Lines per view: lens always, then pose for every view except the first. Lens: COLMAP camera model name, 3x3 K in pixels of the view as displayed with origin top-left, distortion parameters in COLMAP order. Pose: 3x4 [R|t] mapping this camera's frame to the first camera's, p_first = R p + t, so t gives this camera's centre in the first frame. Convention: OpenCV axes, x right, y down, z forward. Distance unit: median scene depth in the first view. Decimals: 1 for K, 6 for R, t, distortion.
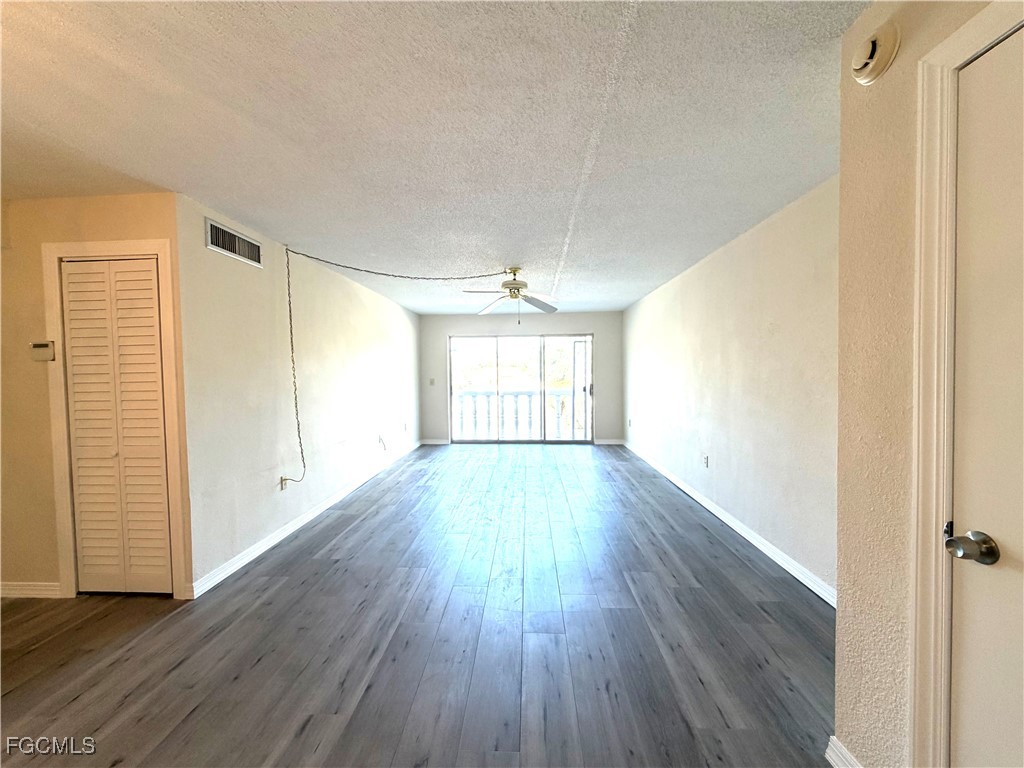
lens RADIAL K [[406.8, 0, 510.1], [0, 406.8, 386.3], [0, 0, 1]] dist [0.002076, 0.000024]
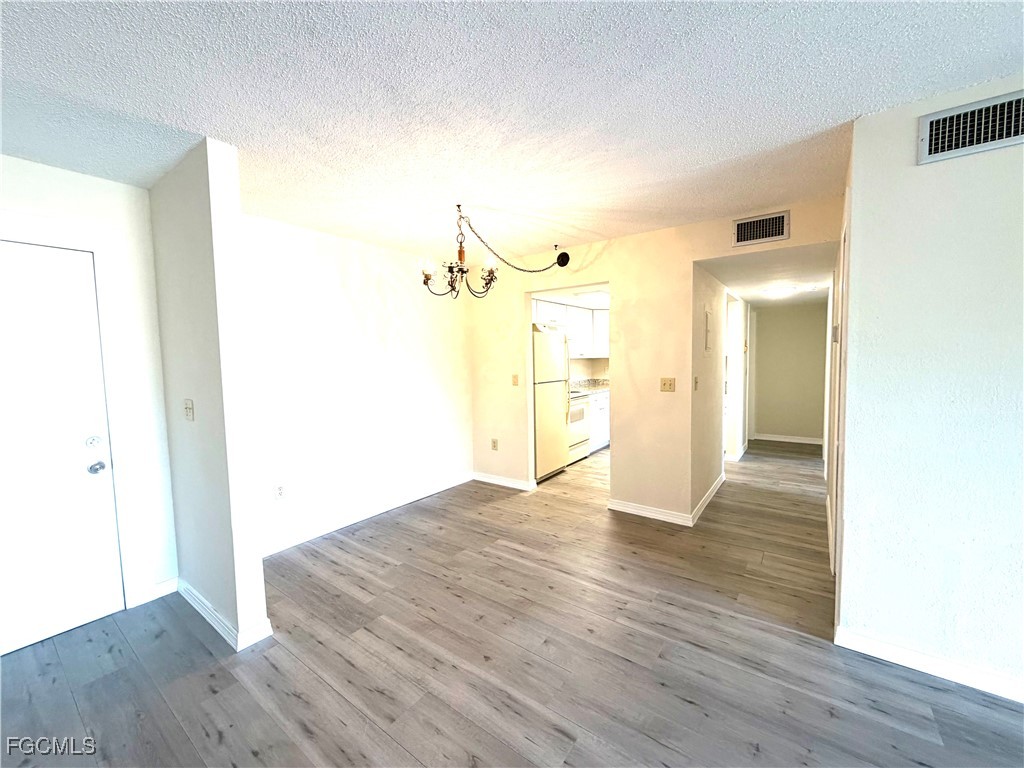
lens RADIAL K [[406.8, 0, 510.1], [0, 406.8, 386.3], [0, 0, 1]] dist [0.002076, 0.000024]
pose [[-0.557165, 0.086078, -0.825928, 0.195630], [0.002882, 0.994807, 0.101734, -0.062533], [0.830397, 0.054302, -0.554520, 0.883369]]
